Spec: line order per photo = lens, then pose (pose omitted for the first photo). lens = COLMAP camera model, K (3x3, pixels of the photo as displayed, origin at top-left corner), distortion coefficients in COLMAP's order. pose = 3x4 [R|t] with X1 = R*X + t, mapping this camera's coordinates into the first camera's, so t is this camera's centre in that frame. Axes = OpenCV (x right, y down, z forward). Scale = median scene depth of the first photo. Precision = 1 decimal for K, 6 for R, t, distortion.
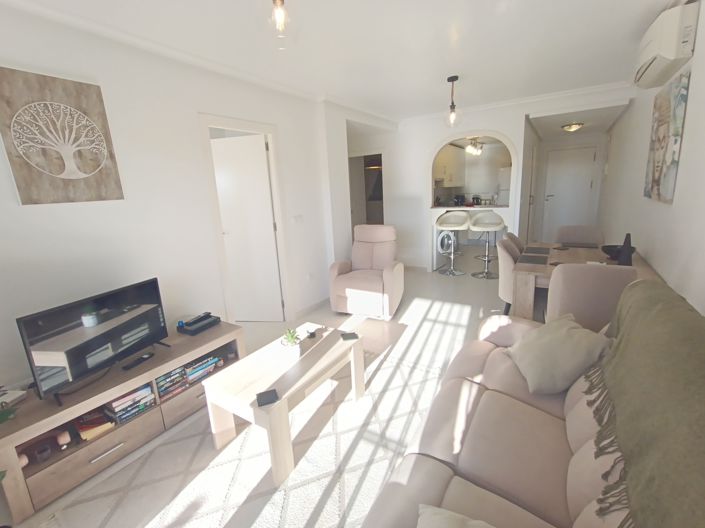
lens RADIAL K [[325.0, 0, 344.9], [0, 325.0, 264.3], [0, 0, 1]] dist [-0.002450, -0.000020]
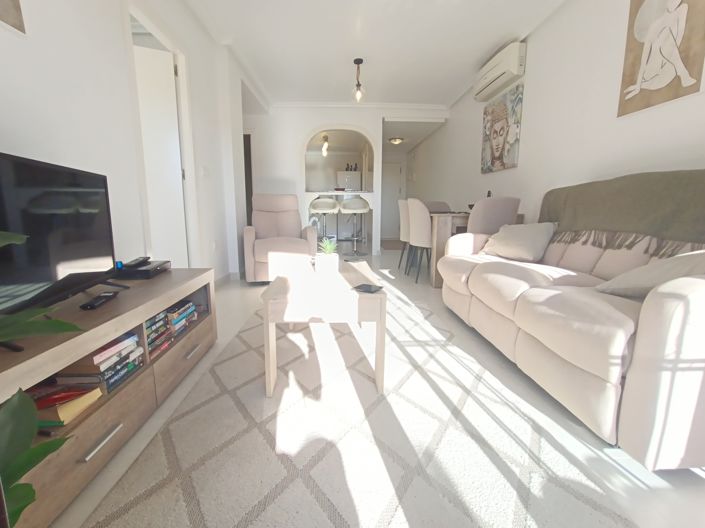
lens RADIAL K [[323.1, 0, 347.3], [0, 323.1, 262.9], [0, 0, 1]] dist [-0.027658, 0.018304]
pose [[0.813014, -0.040417, 0.580840, -0.580762], [0.084605, 0.995200, -0.049175, 0.284974], [-0.576065, 0.089122, 0.812531, 0.249579]]
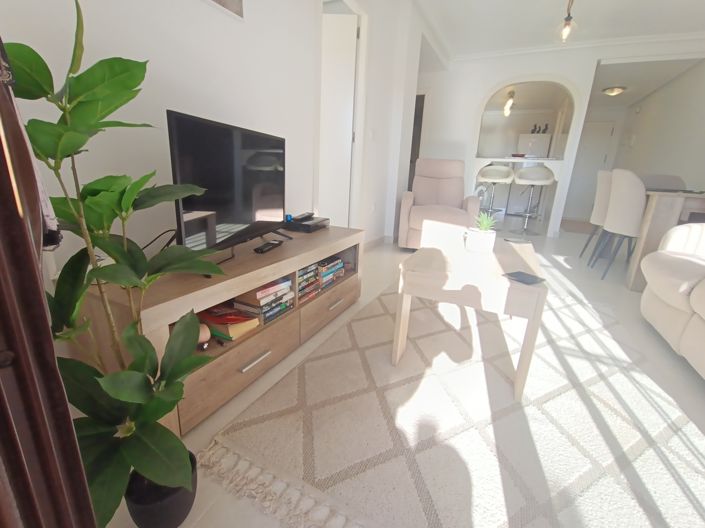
lens RADIAL K [[323.1, 0, 347.3], [0, 323.1, 262.9], [0, 0, 1]] dist [-0.027658, 0.018304]
pose [[0.987781, 0.059761, 0.143935, -0.543138], [-0.067379, 0.996541, 0.048641, 0.276645], [-0.140530, -0.057745, 0.988391, 0.270959]]
